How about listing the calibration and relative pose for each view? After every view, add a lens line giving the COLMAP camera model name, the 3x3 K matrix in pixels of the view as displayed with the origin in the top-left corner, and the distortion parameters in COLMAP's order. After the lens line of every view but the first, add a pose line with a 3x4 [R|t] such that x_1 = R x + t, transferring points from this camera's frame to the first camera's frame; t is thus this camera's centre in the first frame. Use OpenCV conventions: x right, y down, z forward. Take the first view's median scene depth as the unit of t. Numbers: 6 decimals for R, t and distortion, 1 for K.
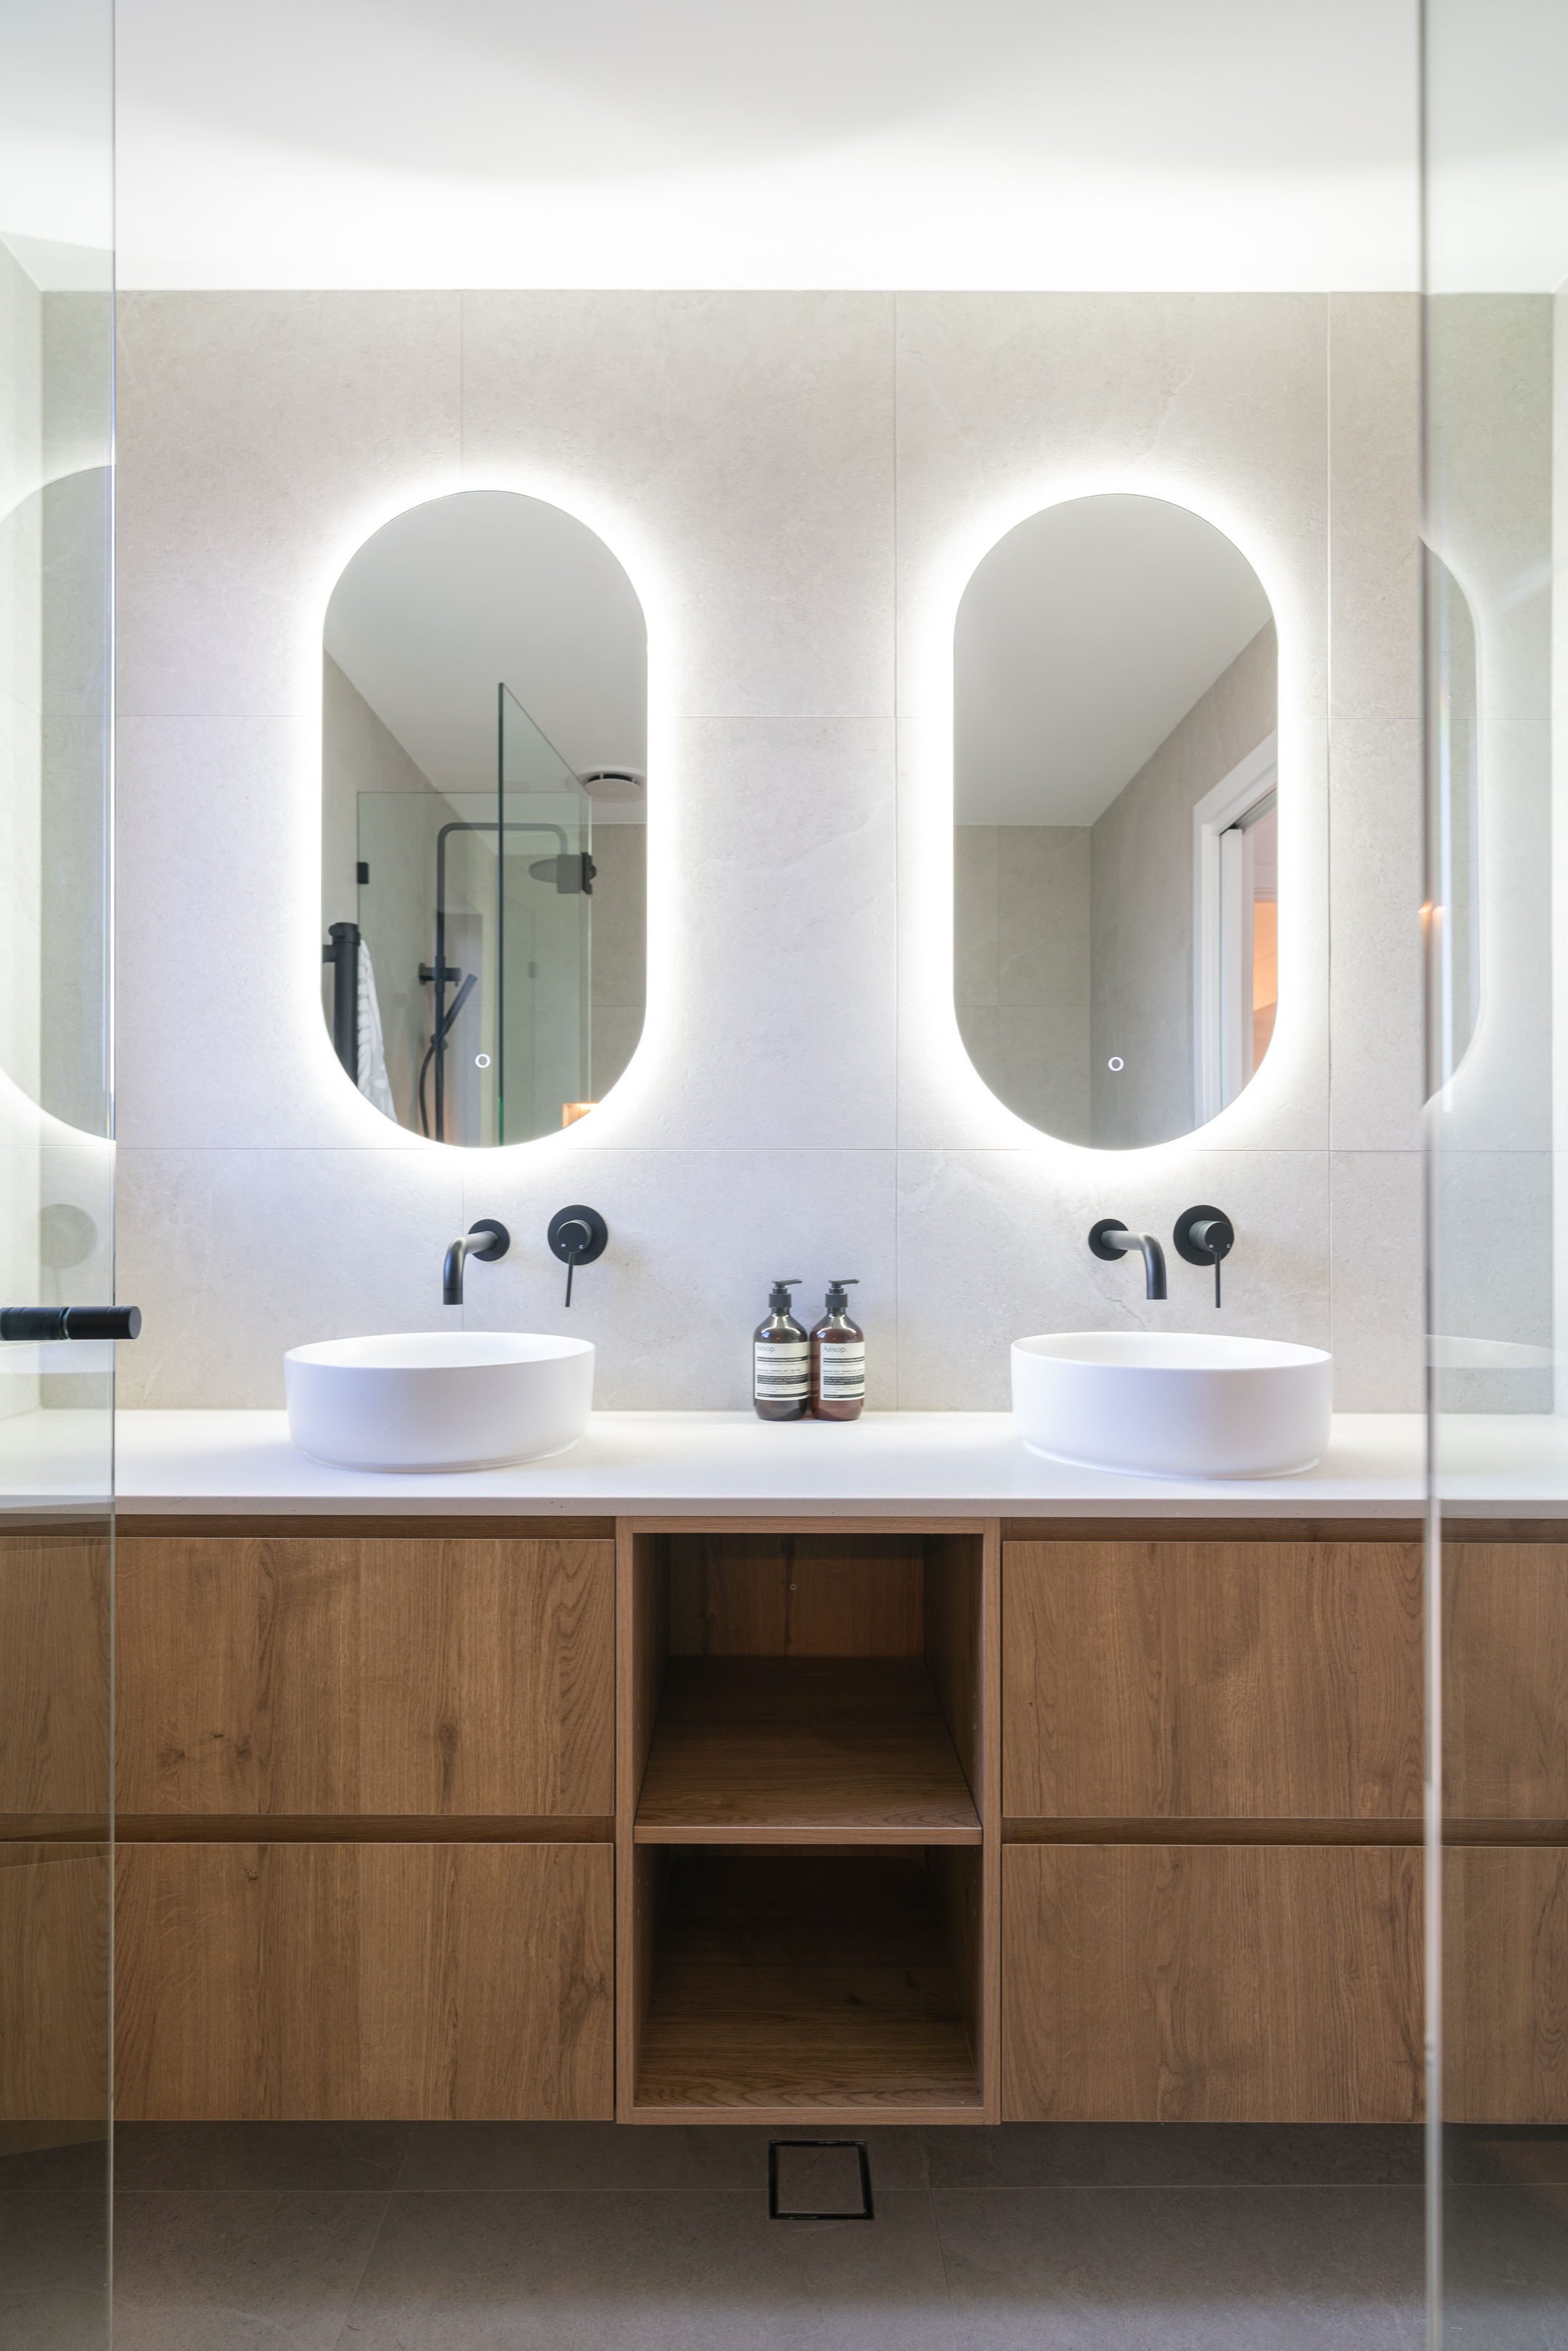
lens RADIAL K [[1335.5, 0, 784.0], [0, 1335.5, 1175.5], [0, 0, 1]] dist [-0.002462, -0.000146]
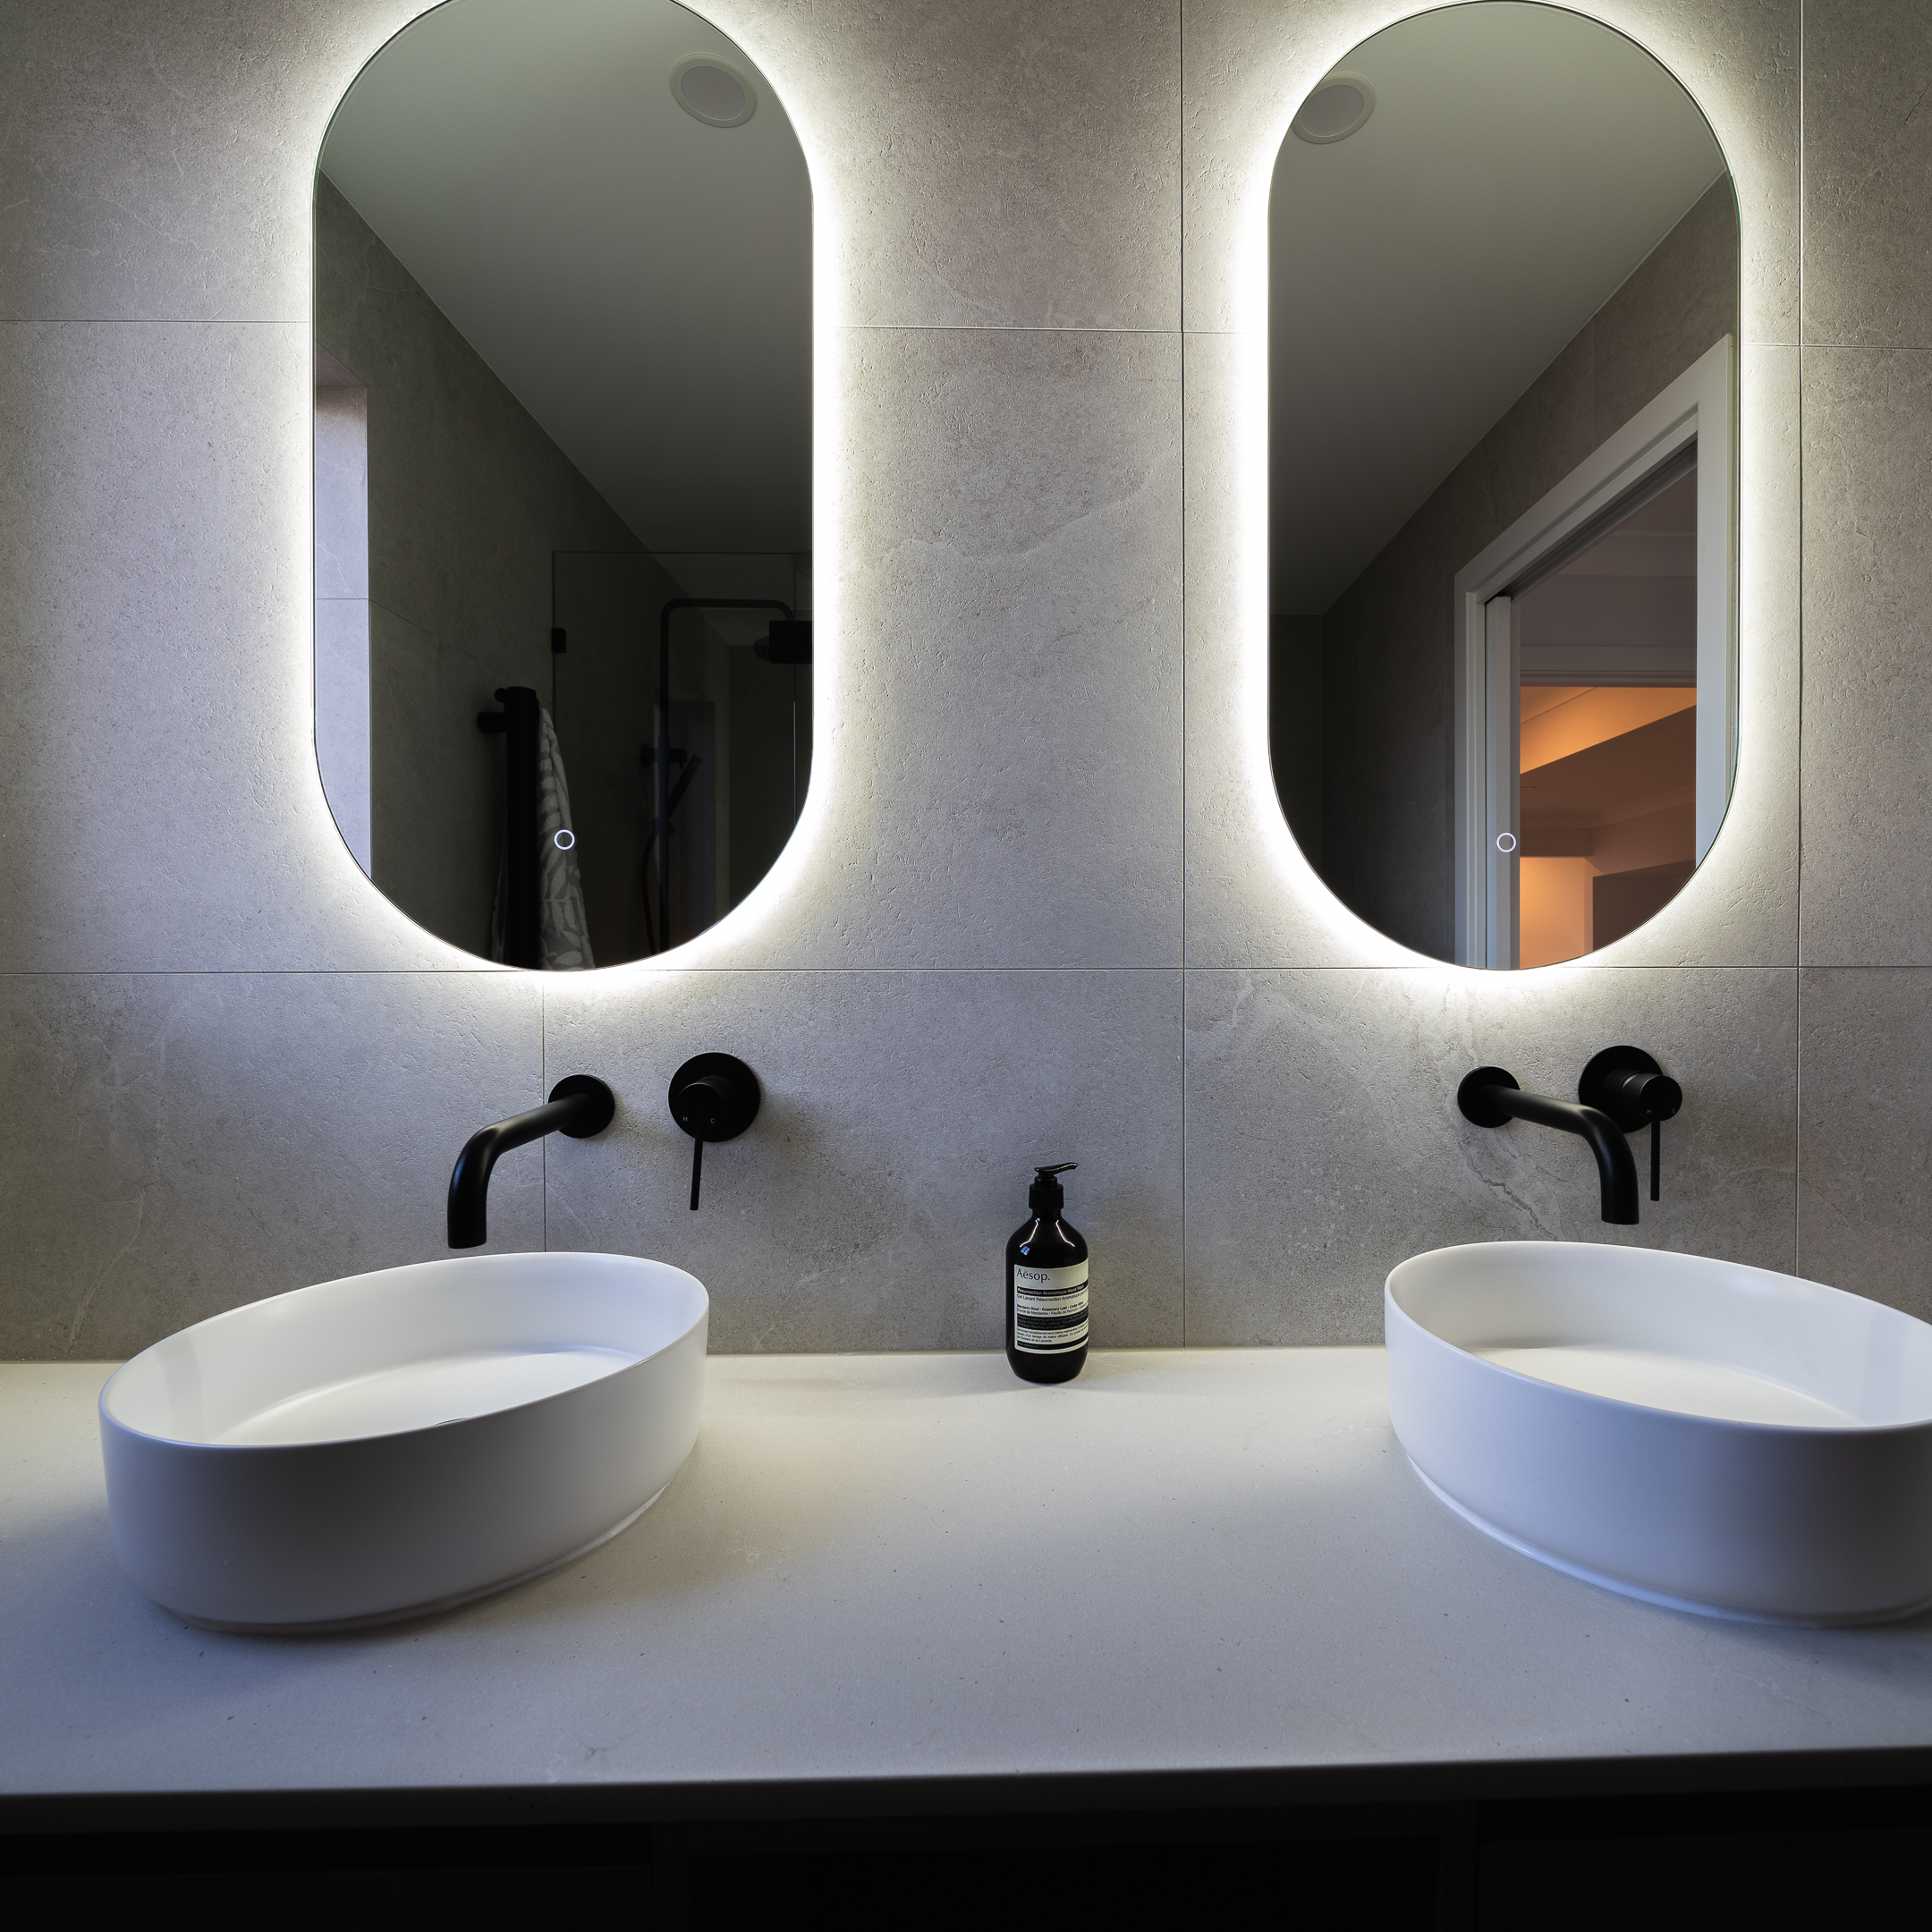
lens RADIAL K [[1339.5, 0, 1034.9], [0, 1339.5, 1000.2], [0, 0, 1]] dist [0.004994, -0.029410]
pose [[0.999950, -0.002898, 0.009586, 0.001239], [0.002626, 0.999597, 0.028264, -0.022736], [-0.009664, -0.028238, 0.999555, 0.310487]]
